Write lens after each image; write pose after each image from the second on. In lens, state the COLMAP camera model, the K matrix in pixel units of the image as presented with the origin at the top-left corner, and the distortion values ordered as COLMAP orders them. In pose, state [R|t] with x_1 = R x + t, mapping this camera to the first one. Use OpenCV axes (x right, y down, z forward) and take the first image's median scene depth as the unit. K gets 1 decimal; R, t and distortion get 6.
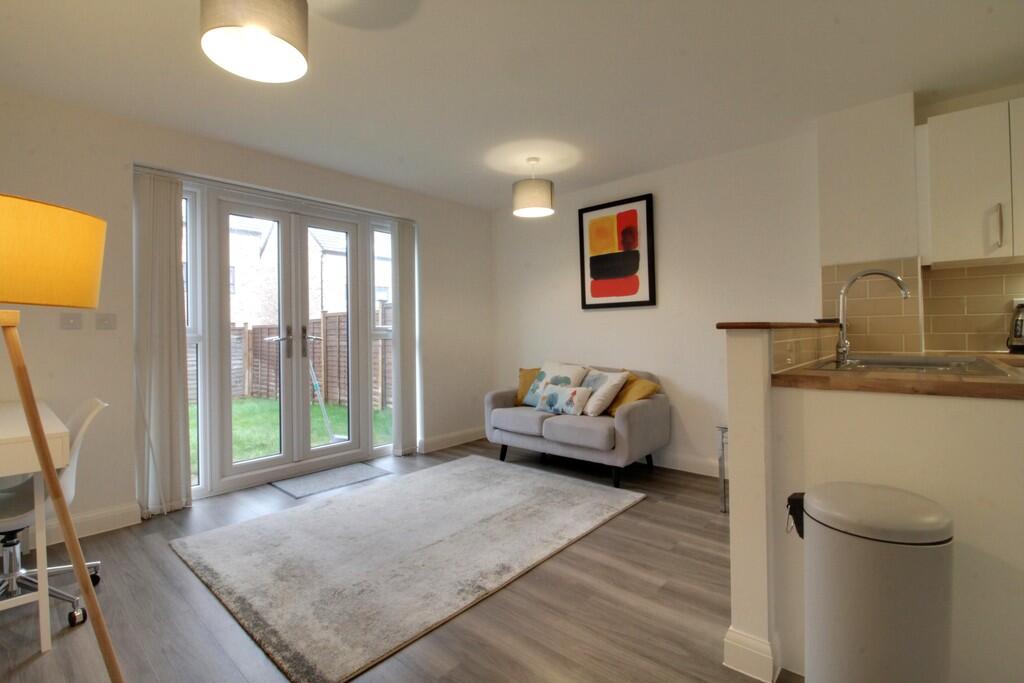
lens RADIAL K [[472.8, 0, 511.2], [0, 472.8, 328.1], [0, 0, 1]] dist [0.000298, -0.011494]
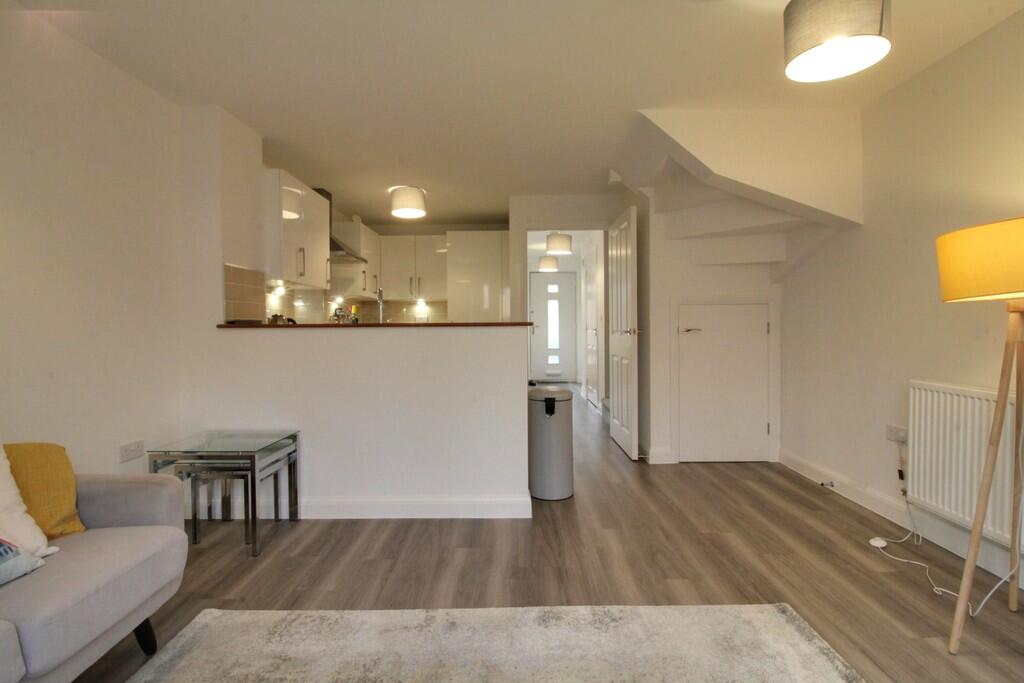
lens RADIAL K [[472.8, 0, 513.3], [0, 472.8, 329.1], [0, 0, 1]] dist [0.000298, -0.011494]
pose [[-0.663027, 0.014717, 0.748451, -0.492277], [0.012510, 0.999885, -0.008579, 0.017504], [-0.748491, 0.003675, -0.663135, 1.317380]]
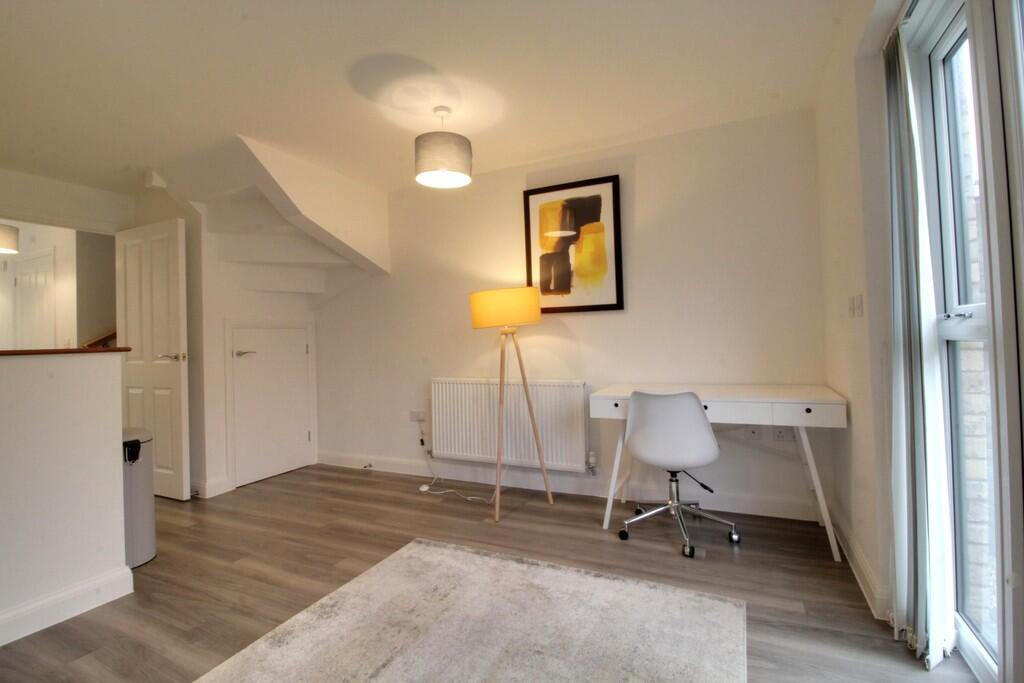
lens RADIAL K [[472.8, 0, 511.0], [0, 472.8, 331.5], [0, 0, 1]] dist [0.000298, -0.011494]
pose [[-0.961087, 0.040174, -0.273308, -0.165039], [0.046602, 0.998768, -0.017065, 0.011821], [0.272286, -0.029137, -0.961775, 1.587852]]
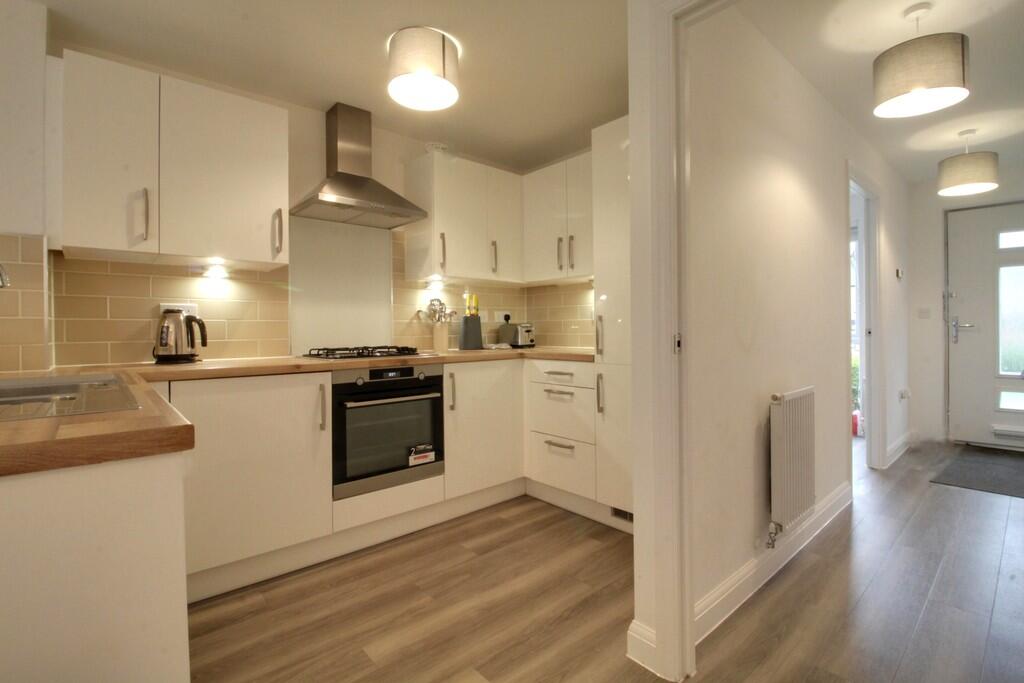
lens RADIAL K [[472.8, 0, 510.8], [0, 472.8, 332.7], [0, 0, 1]] dist [0.000298, -0.011494]
pose [[0.118446, 0.005788, 0.992944, 0.243219], [0.001421, 0.999981, -0.005999, 0.000648], [-0.992959, 0.002121, 0.118435, 0.208099]]
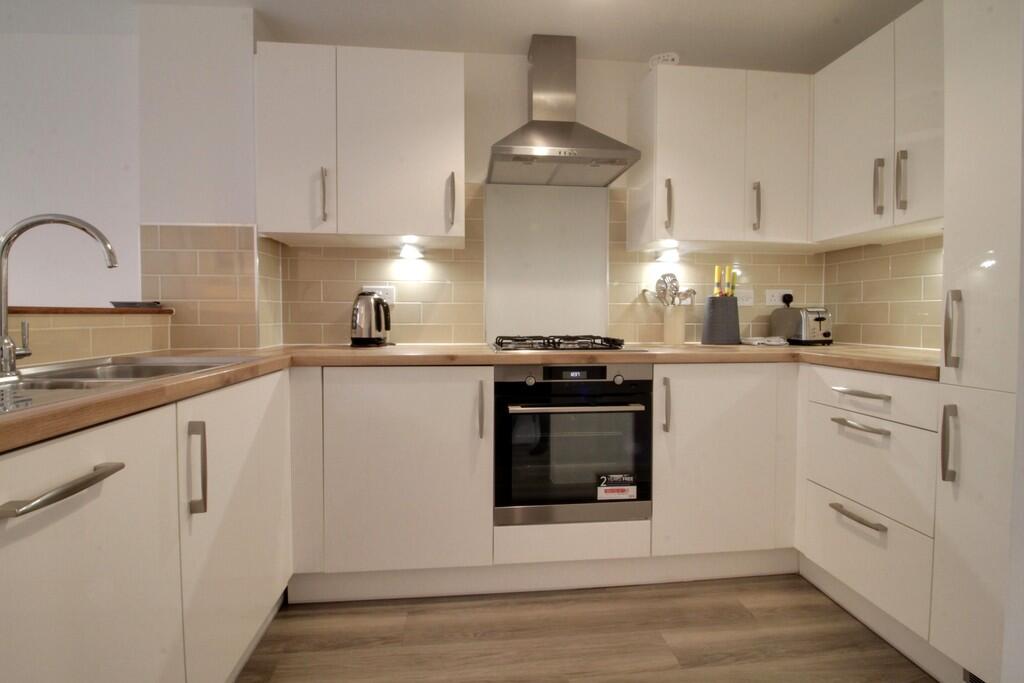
lens RADIAL K [[472.8, 0, 513.3], [0, 472.8, 331.4], [0, 0, 1]] dist [0.000298, -0.011494]
pose [[0.673709, -0.008004, 0.738953, 0.571460], [-0.015668, 0.999562, 0.025112, -0.002398], [-0.738831, -0.028497, 0.673288, 0.150925]]
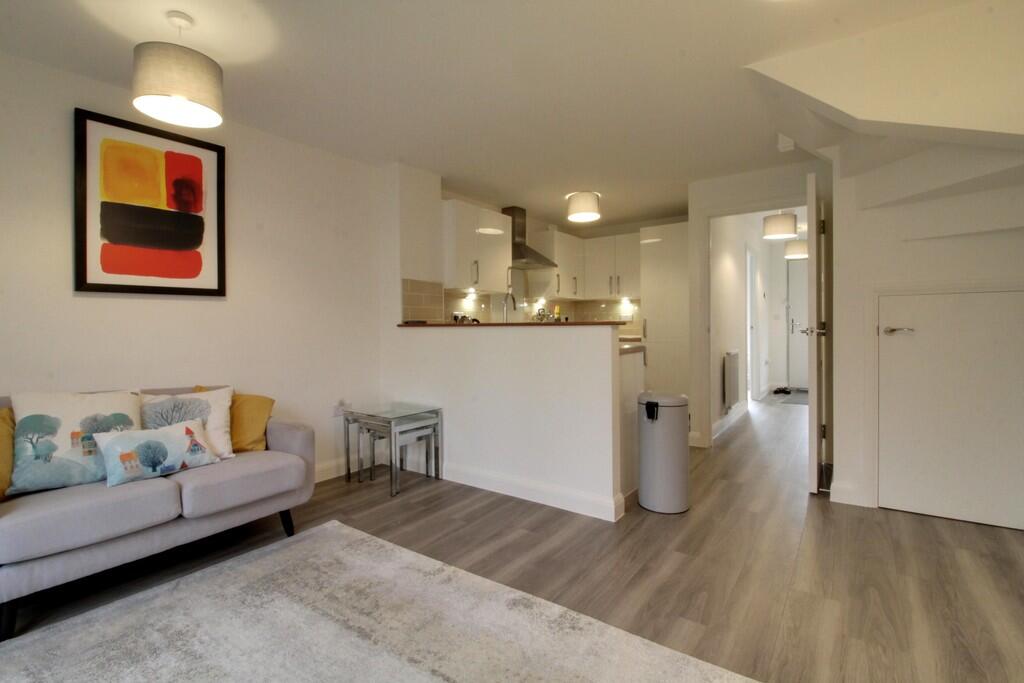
lens RADIAL K [[472.8, 0, 513.9], [0, 472.8, 329.3], [0, 0, 1]] dist [0.000298, -0.011494]
pose [[-0.104784, 0.008476, 0.994459, -0.725190], [0.004154, 0.999959, -0.008086, 0.017878], [-0.994486, 0.003284, -0.104815, 0.916386]]
